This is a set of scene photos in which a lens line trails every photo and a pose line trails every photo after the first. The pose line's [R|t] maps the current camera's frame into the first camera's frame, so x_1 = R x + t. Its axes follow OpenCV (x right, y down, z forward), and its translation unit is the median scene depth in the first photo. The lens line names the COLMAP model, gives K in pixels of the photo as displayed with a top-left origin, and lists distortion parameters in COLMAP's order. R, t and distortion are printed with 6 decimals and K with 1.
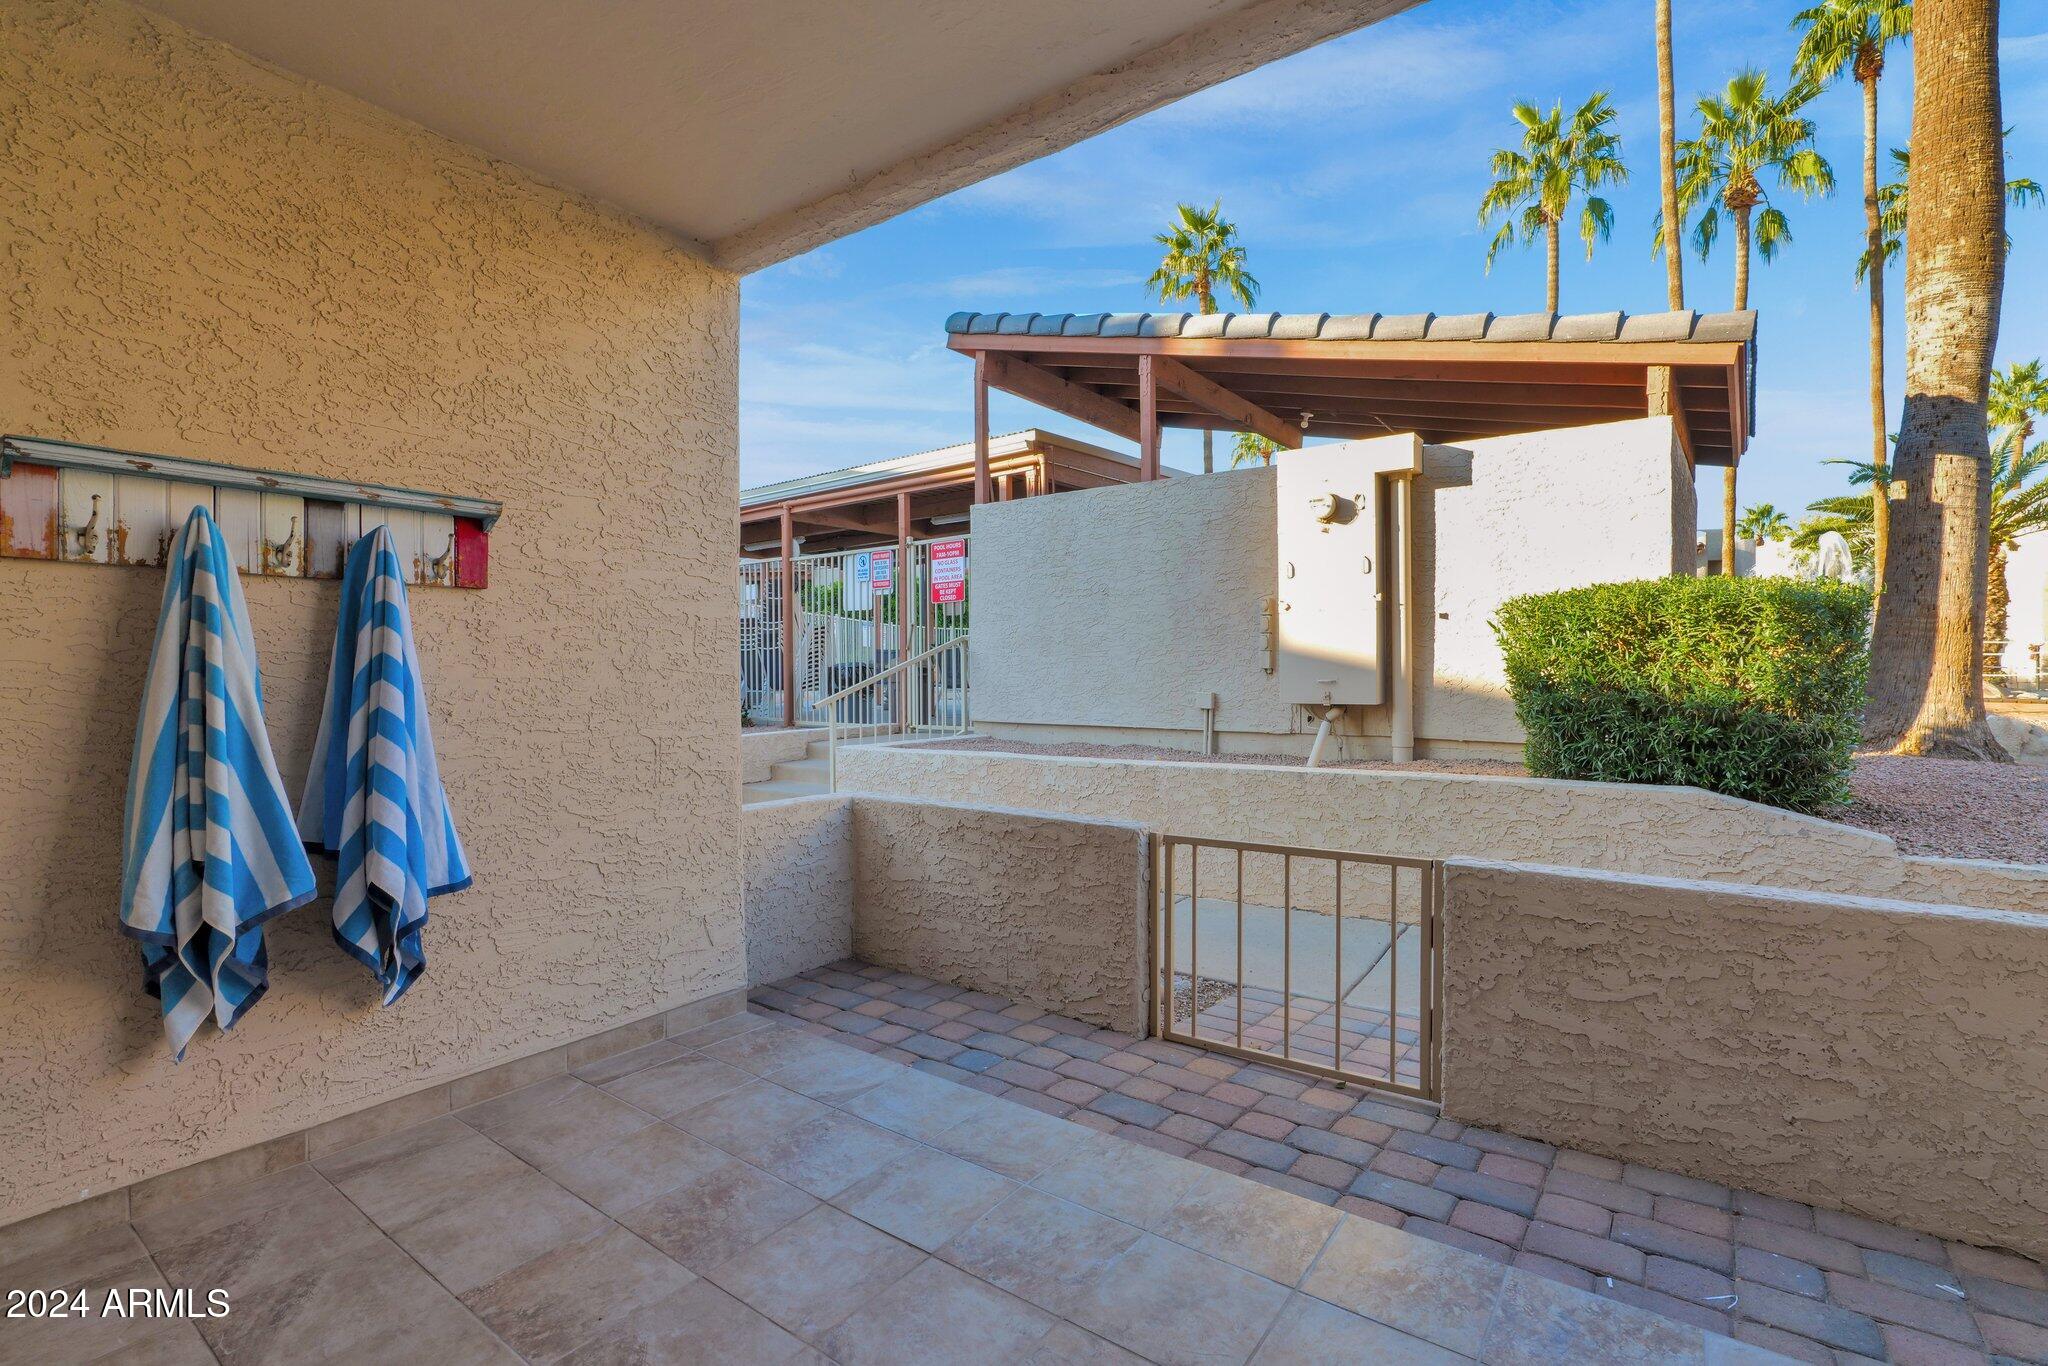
lens RADIAL K [[948.6, 0, 1023.8], [0, 948.6, 675.3], [0, 0, 1]] dist [-0.020842, 0.002259]
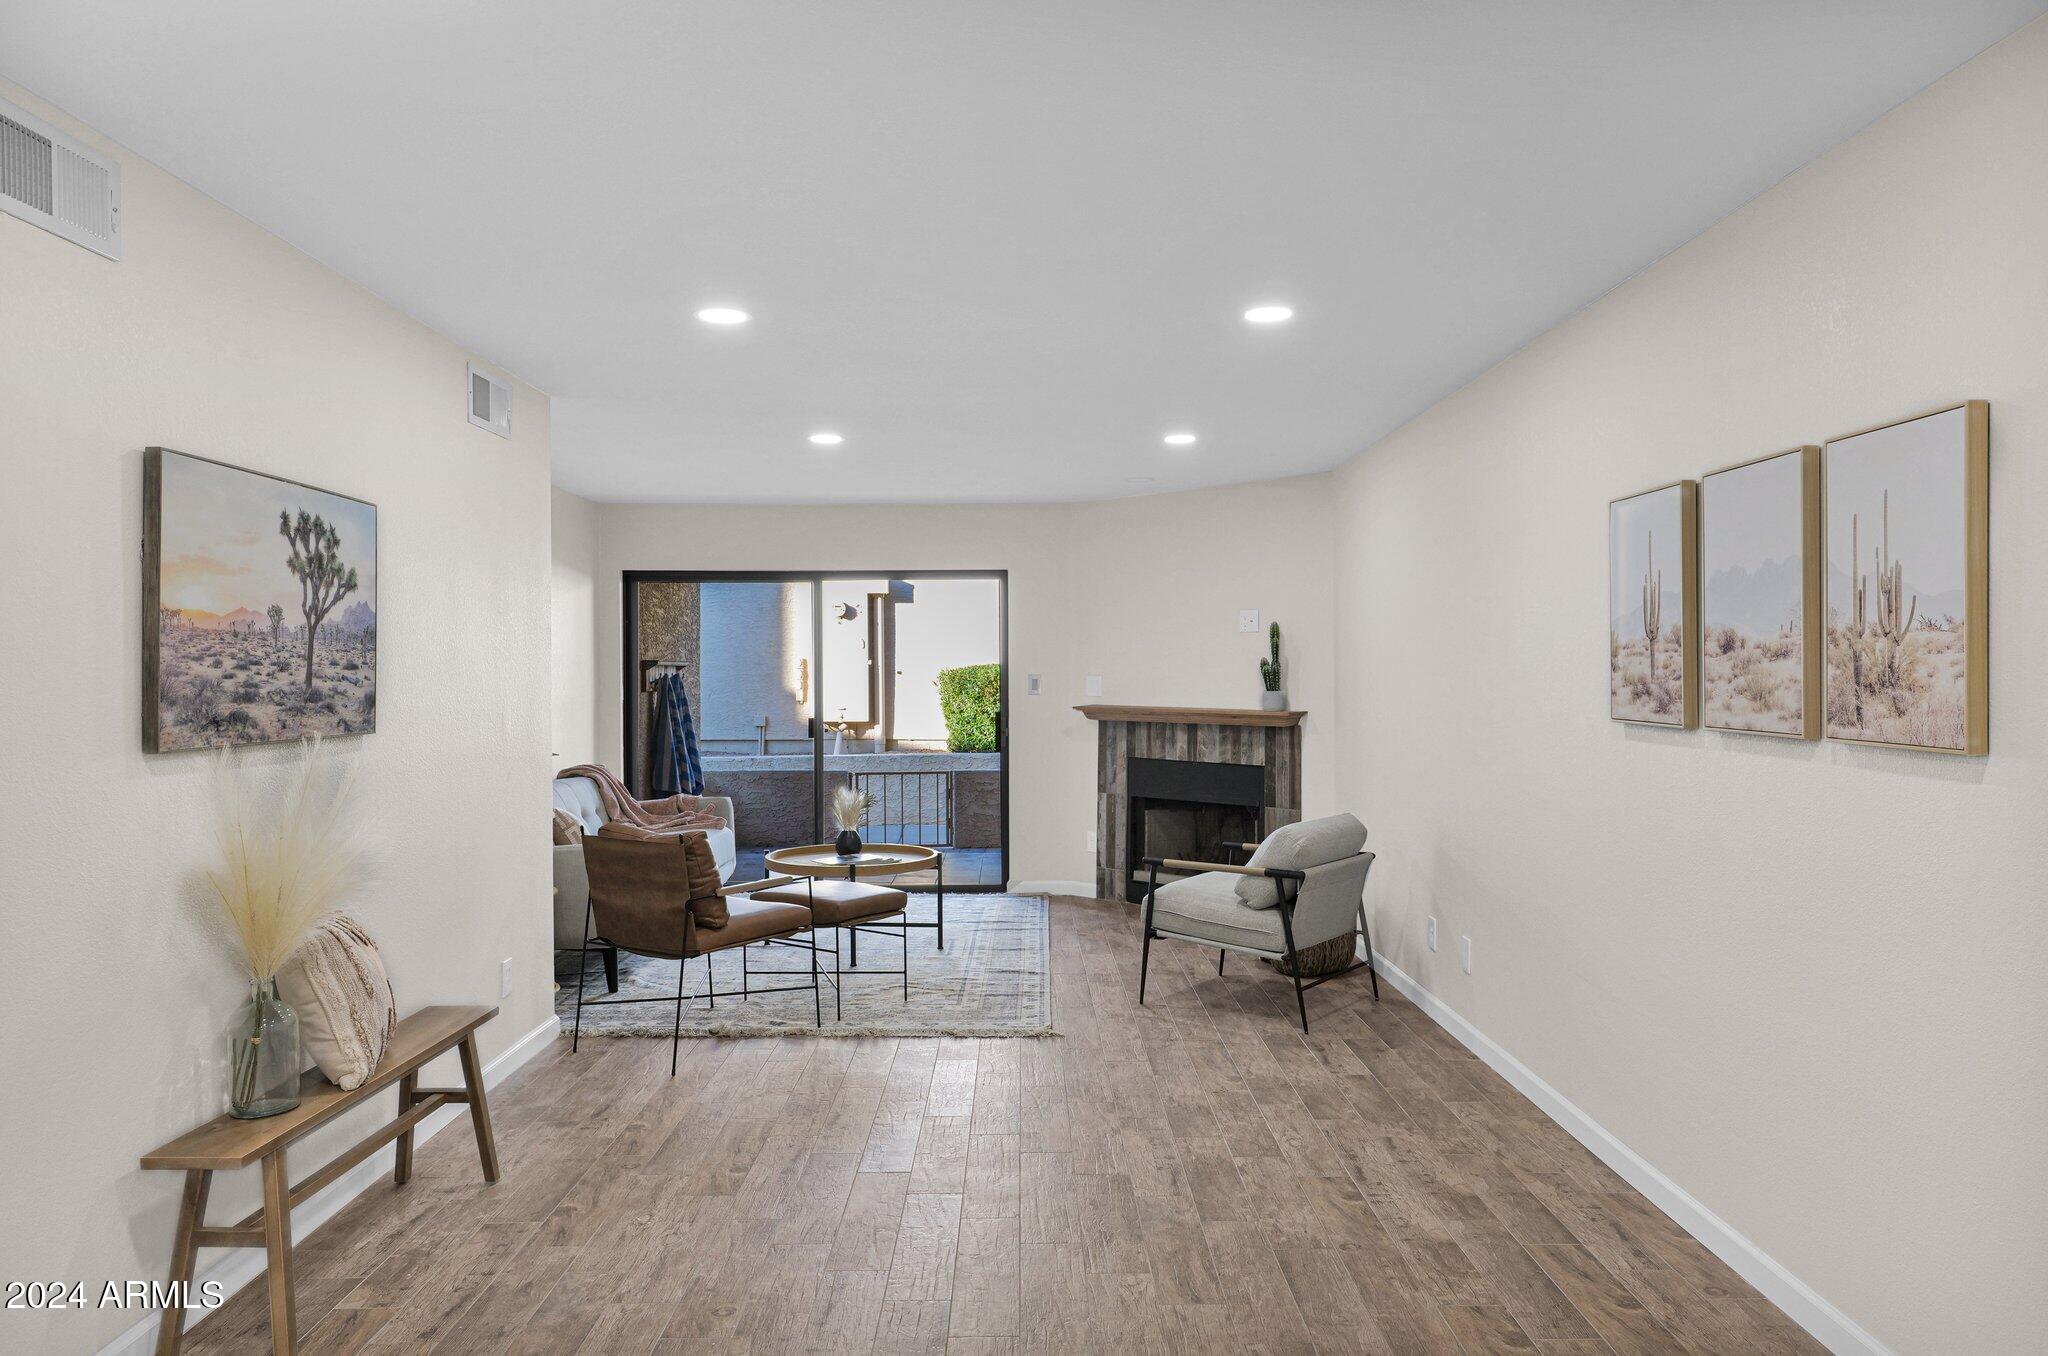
lens RADIAL K [[1326.1, 0, 1038.4], [0, 1326.1, 689.3], [0, 0, 1]] dist [0.010063, 0.001137]
pose [[0.796332, -0.005743, 0.604833, -0.905508], [-0.001036, 0.999941, 0.010859, -0.058257], [-0.604859, -0.009274, 0.796279, -1.220965]]
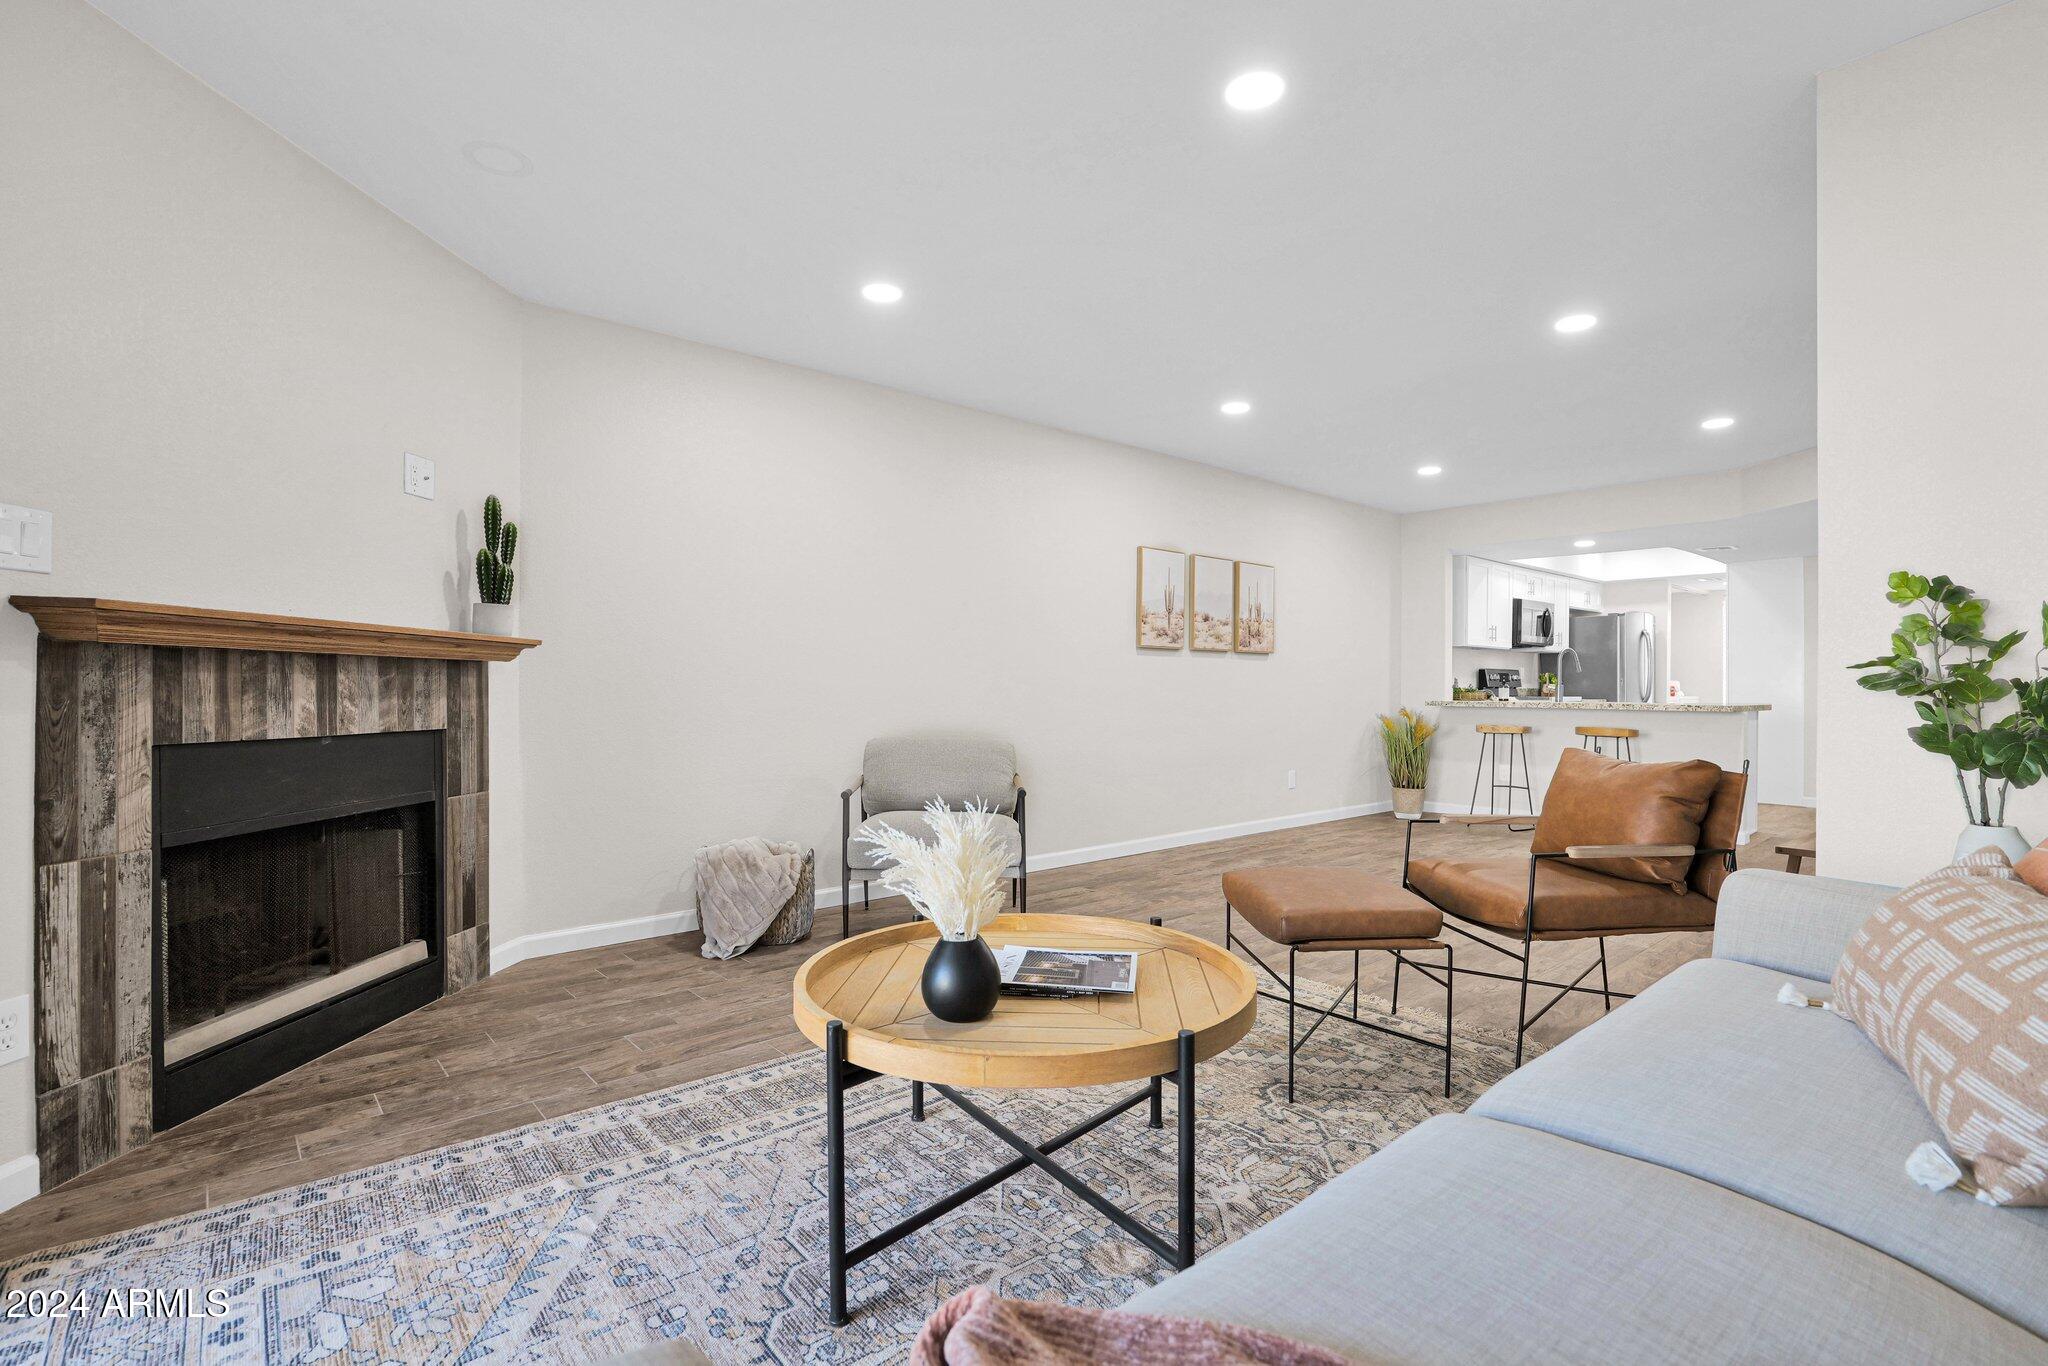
lens RADIAL K [[948.6, 0, 1024.2], [0, 948.6, 691.4], [0, 0, 1]] dist [-0.020842, 0.002259]
pose [[-0.975913, 0.000105, 0.218160, -0.413357], [0.001187, 0.999988, 0.004829, 0.003718], [-0.218157, 0.004972, -0.975901, 0.080561]]
